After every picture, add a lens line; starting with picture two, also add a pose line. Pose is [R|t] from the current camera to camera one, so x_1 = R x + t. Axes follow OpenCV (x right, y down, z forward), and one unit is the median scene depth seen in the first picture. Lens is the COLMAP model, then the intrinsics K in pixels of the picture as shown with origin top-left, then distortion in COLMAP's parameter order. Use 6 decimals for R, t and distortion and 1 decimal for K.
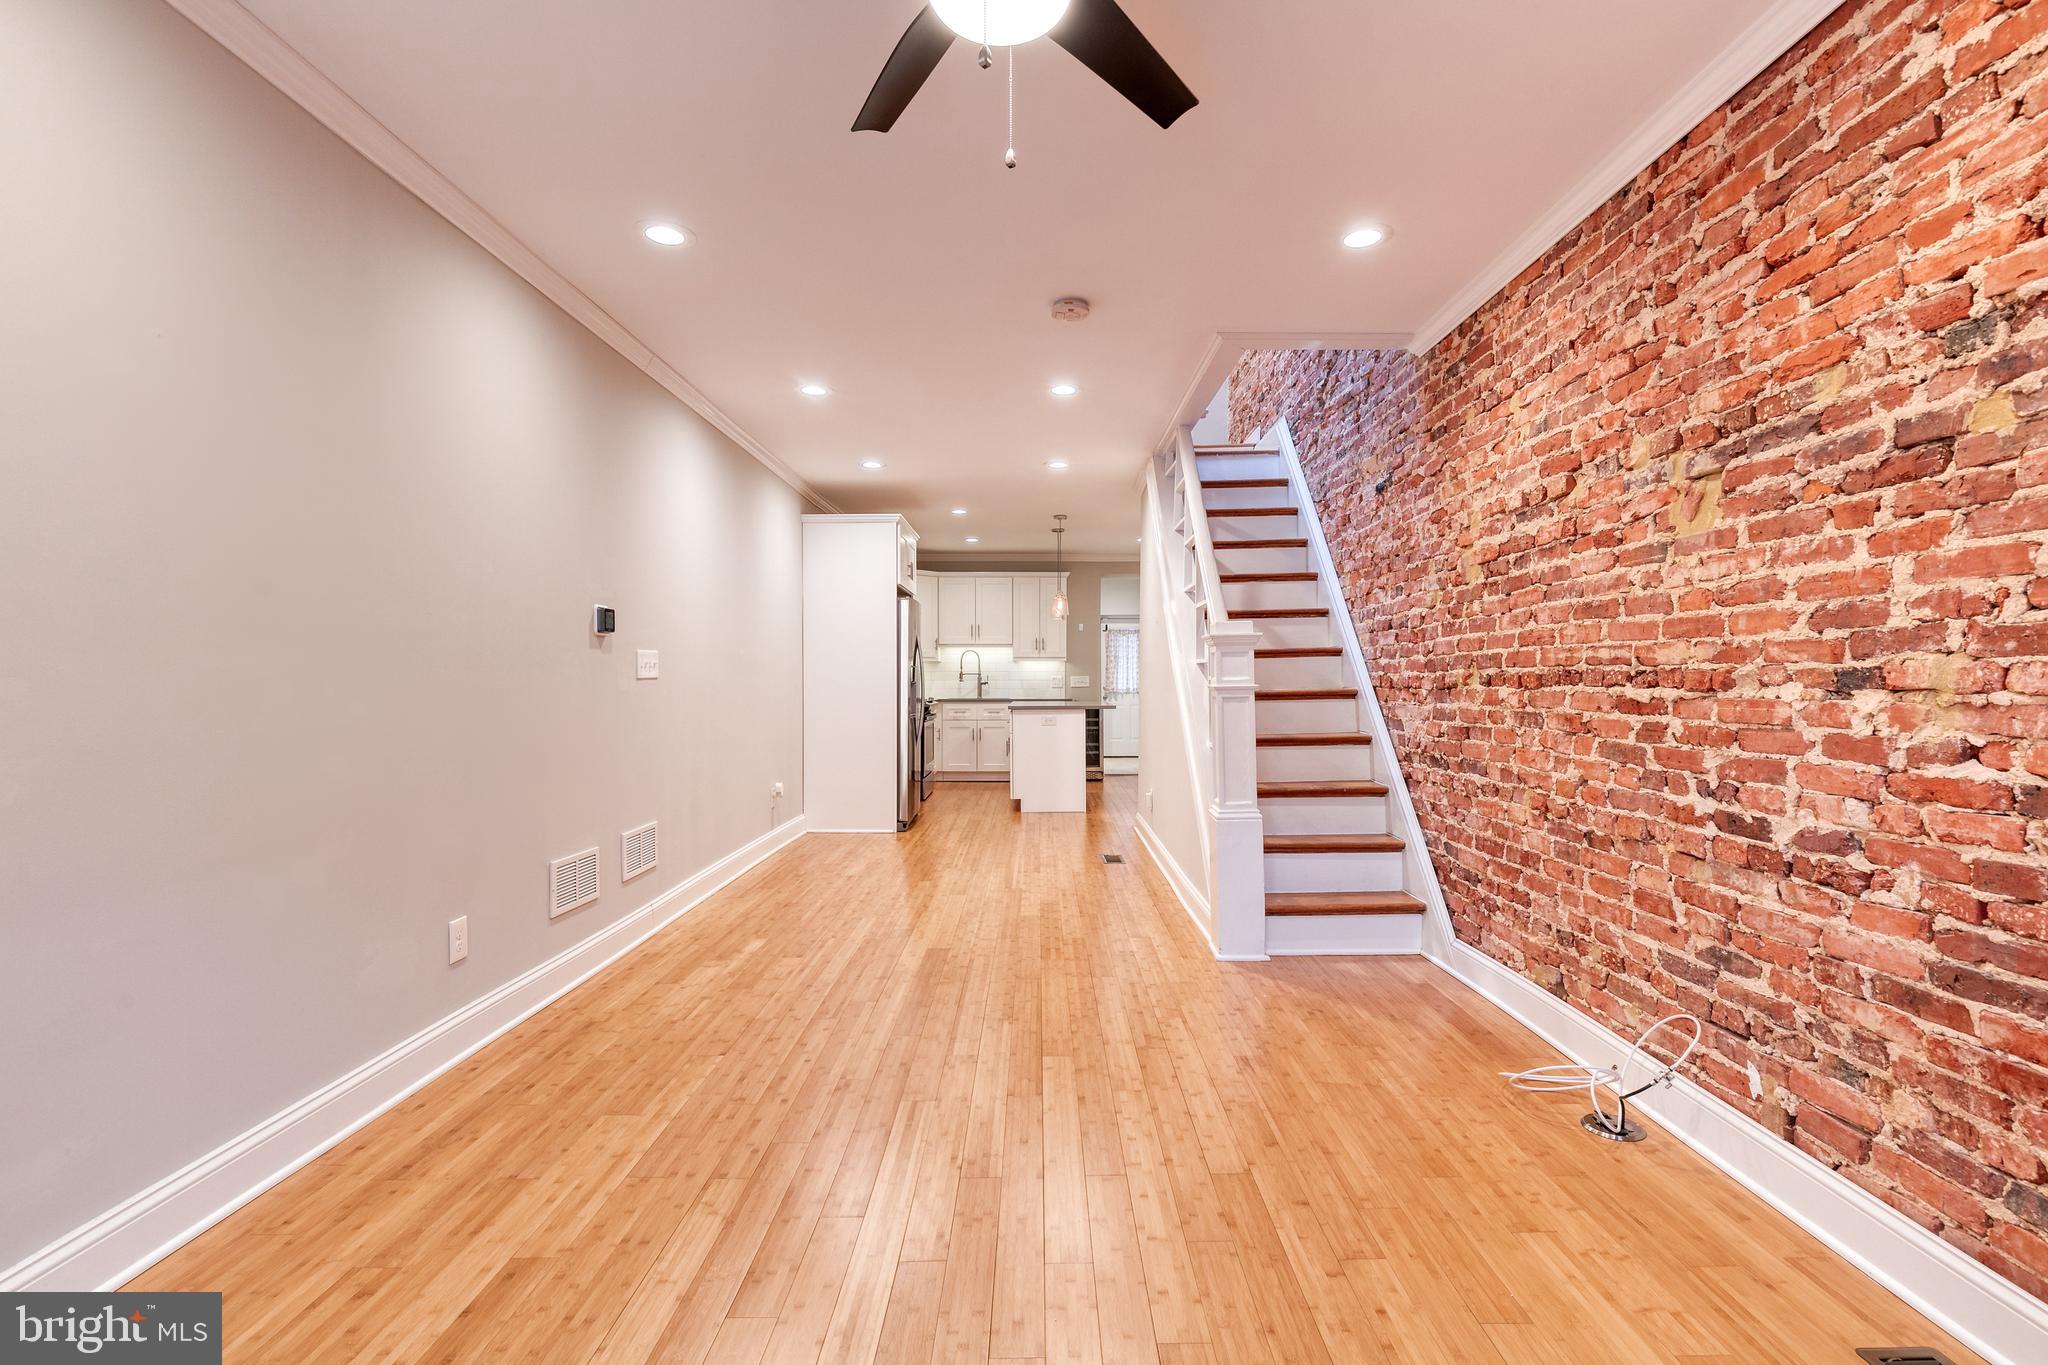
lens RADIAL K [[937.4, 0, 1040.5], [0, 937.4, 688.0], [0, 0, 1]] dist [0.009770, -0.000636]
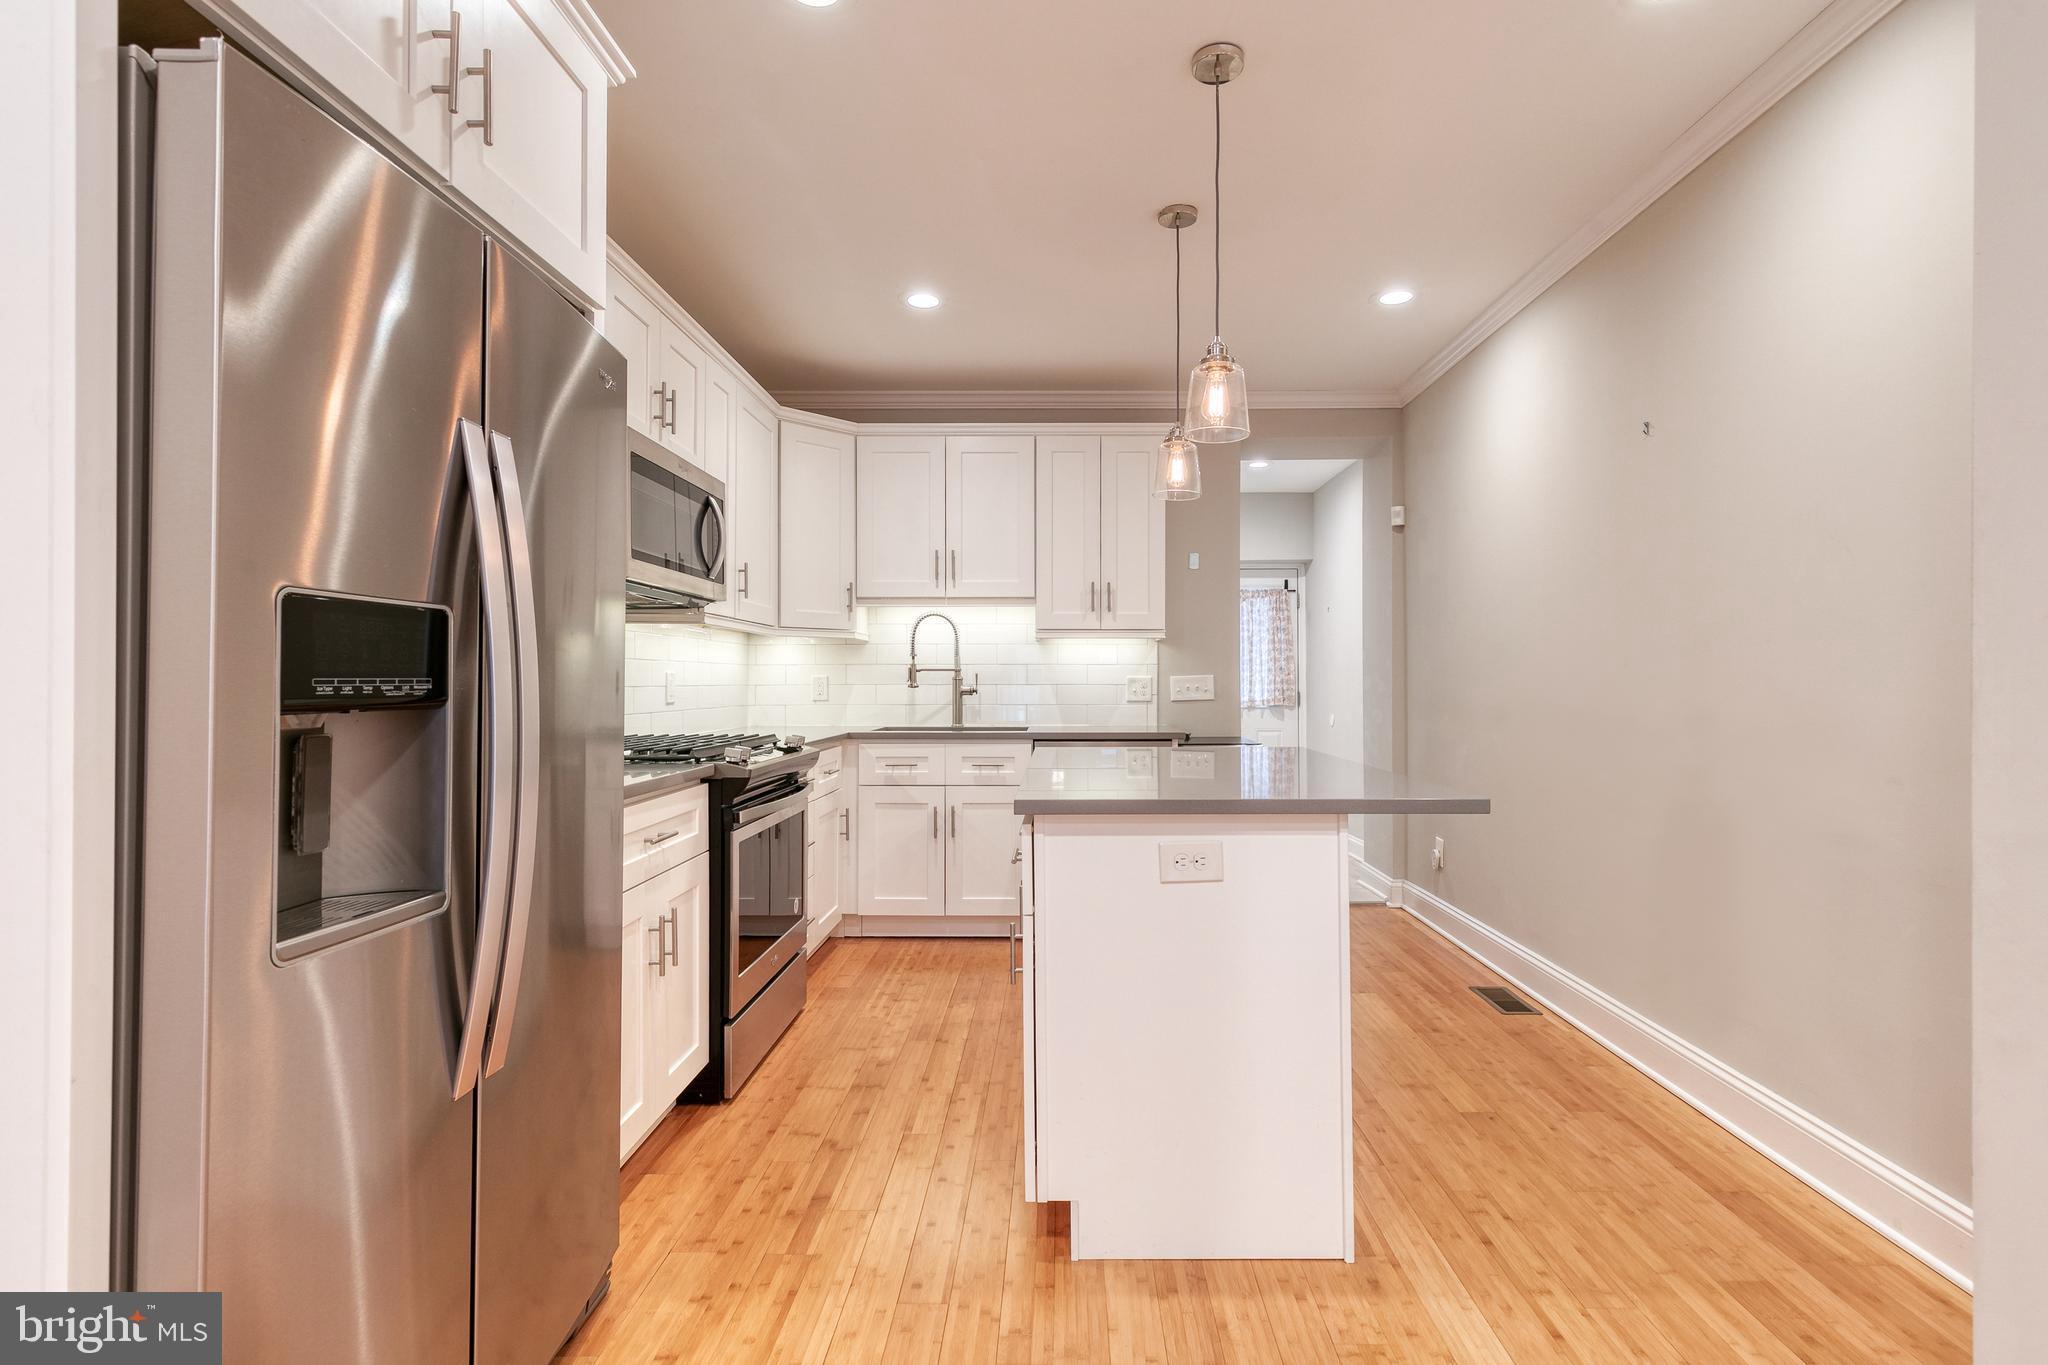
lens RADIAL K [[968.2, 0, 1048.1], [0, 968.2, 664.9], [0, 0, 1]] dist [0.008496, -0.000478]
pose [[0.999864, -0.000940, -0.016437, -0.017091], [0.000523, 0.999678, -0.025386, -0.006113], [0.016455, 0.025374, 0.999543, 0.572892]]
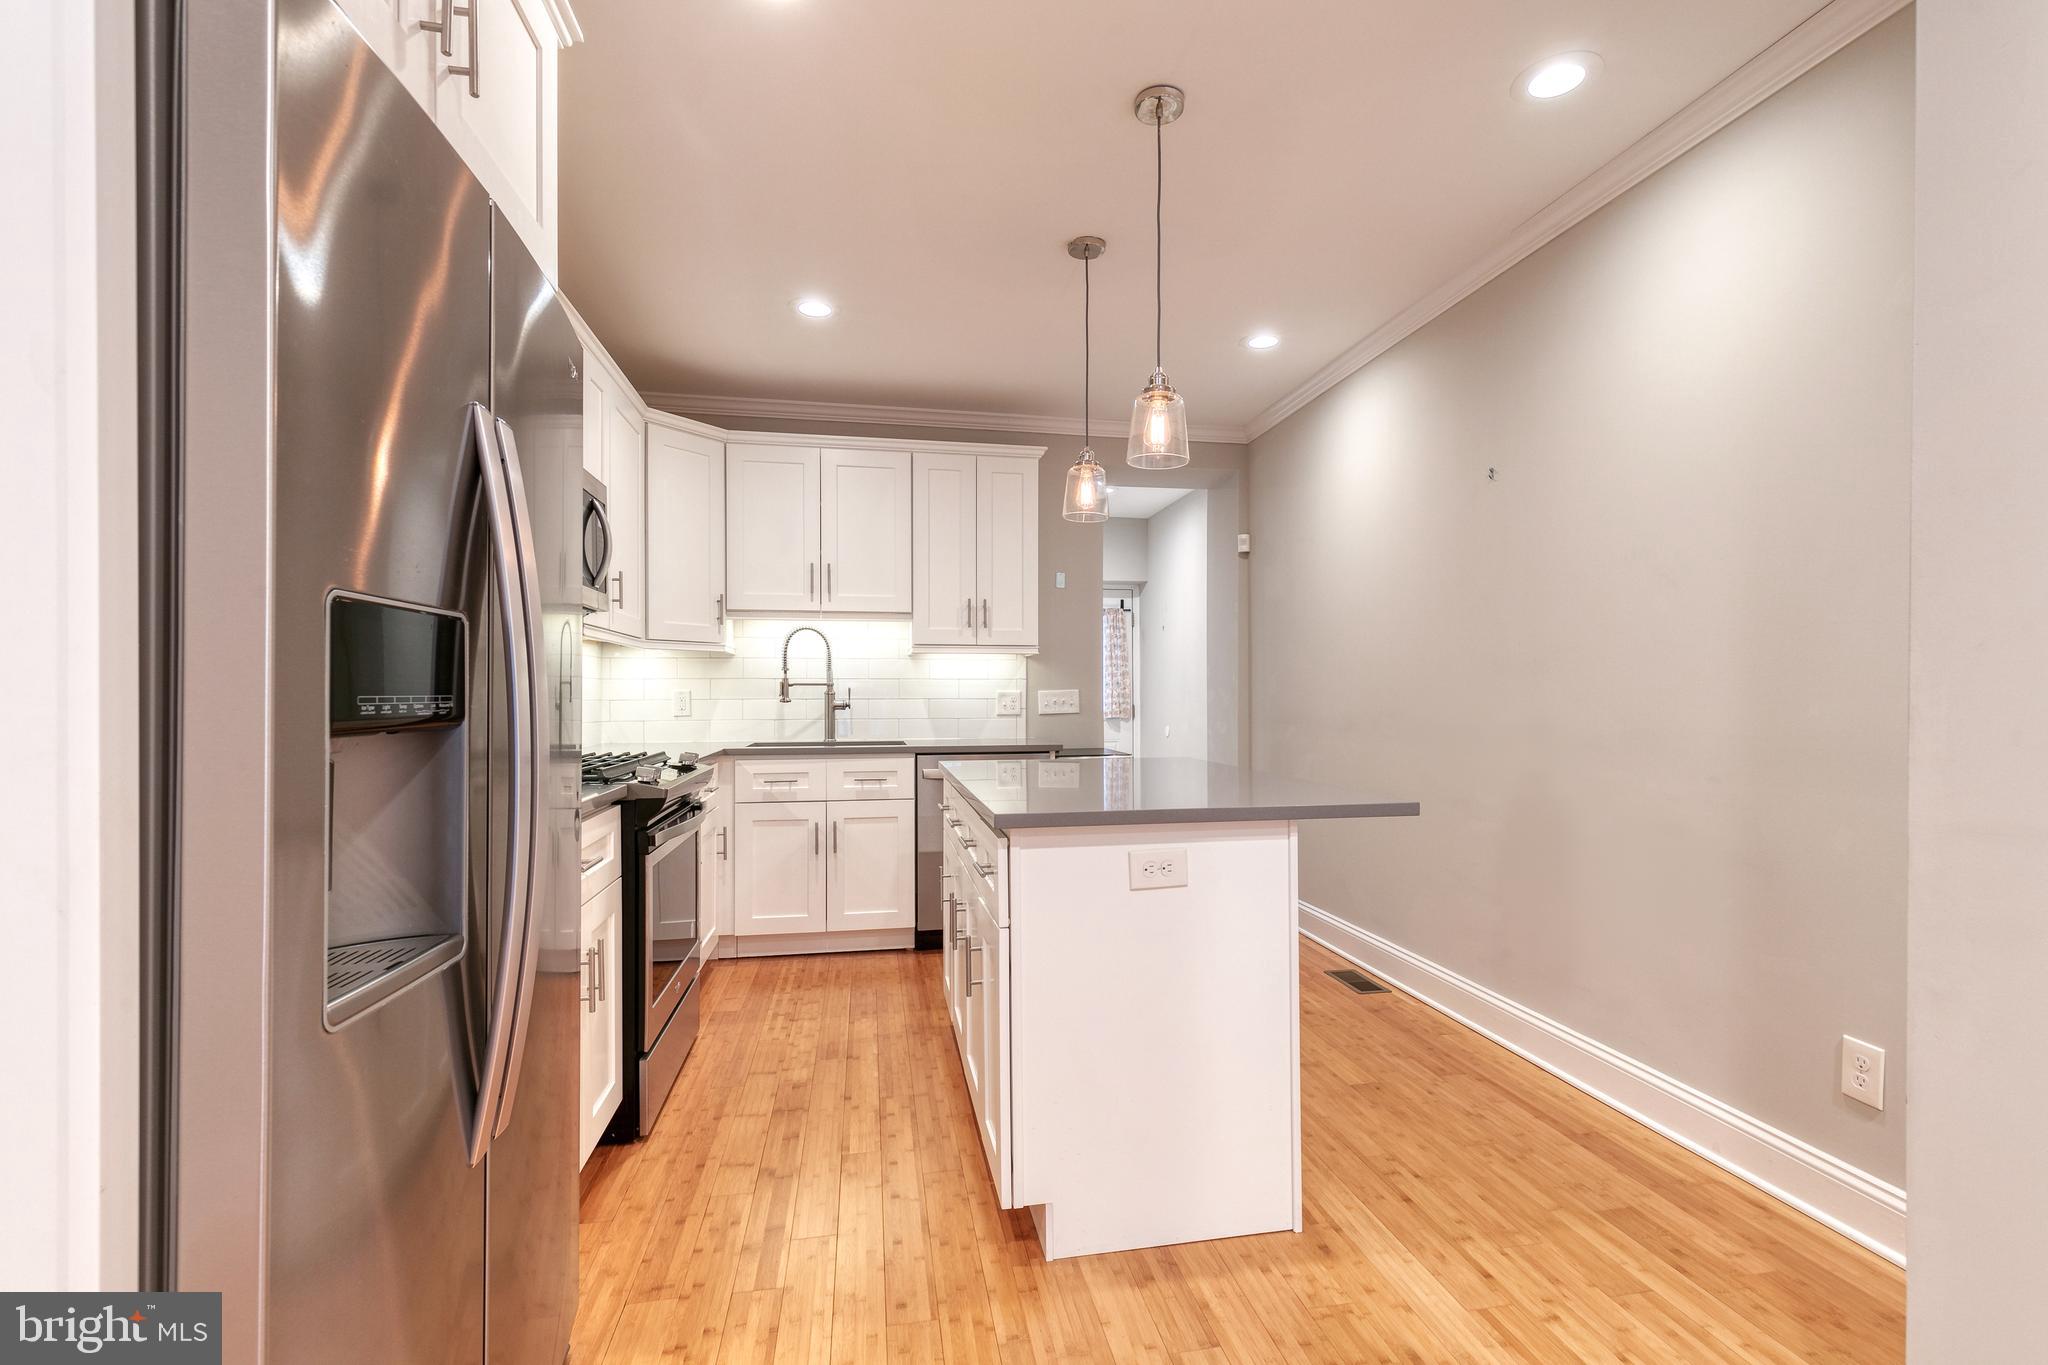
lens RADIAL K [[937.4, 0, 1040.5], [0, 937.4, 688.0], [0, 0, 1]] dist [0.009770, -0.000636]
pose [[0.983192, -0.000353, 0.182577, -0.049793], [0.003232, 0.999875, -0.015468, -0.006571], [-0.182548, 0.015798, 0.983070, 0.578430]]
